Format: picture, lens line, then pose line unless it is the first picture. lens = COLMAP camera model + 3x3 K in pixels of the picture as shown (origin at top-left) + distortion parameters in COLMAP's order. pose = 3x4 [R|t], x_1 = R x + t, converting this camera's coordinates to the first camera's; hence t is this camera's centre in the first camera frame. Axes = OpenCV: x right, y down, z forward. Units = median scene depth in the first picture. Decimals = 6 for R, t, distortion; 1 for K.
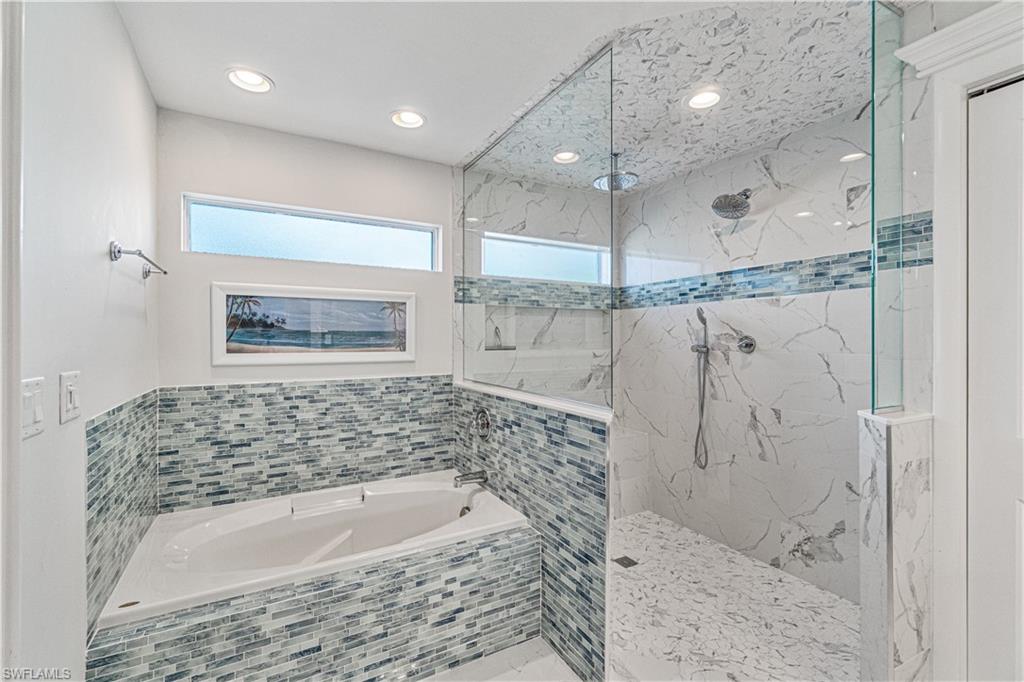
lens RADIAL K [[448.5, 0, 512.0], [0, 448.5, 341.0], [0, 0, 1]] dist [-0.001404, -0.000019]
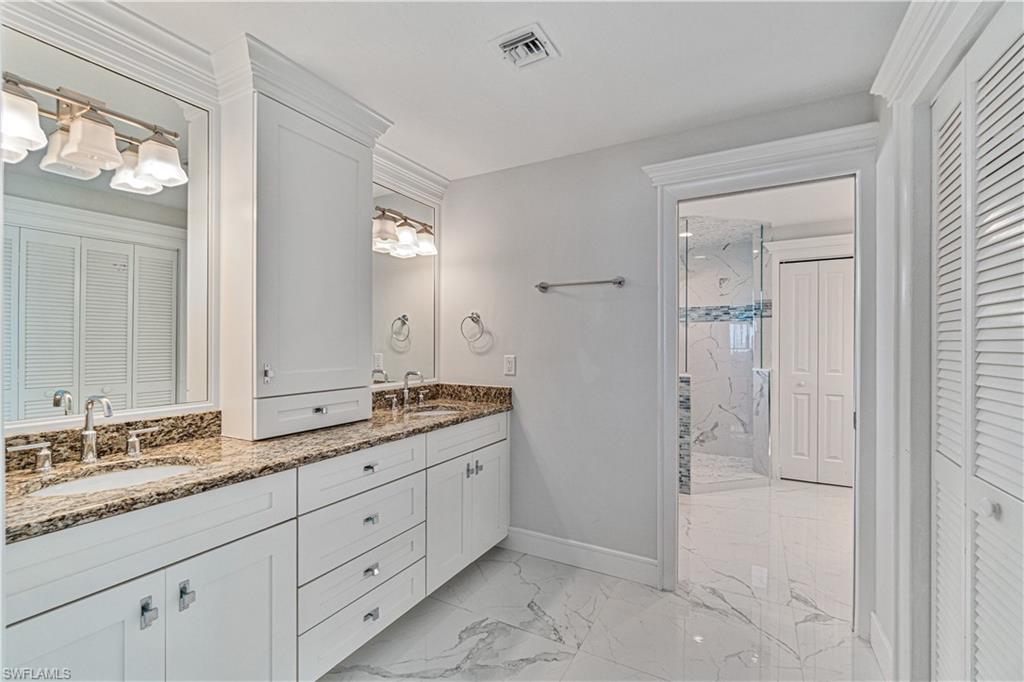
lens RADIAL K [[448.5, 0, 512.0], [0, 448.5, 341.0], [0, 0, 1]] dist [-0.001404, -0.000019]
pose [[0.846953, 0.001257, 0.531666, -1.448131], [0.002865, 0.999972, -0.006928, -0.000534], [-0.531660, 0.007391, 0.846926, -0.414279]]
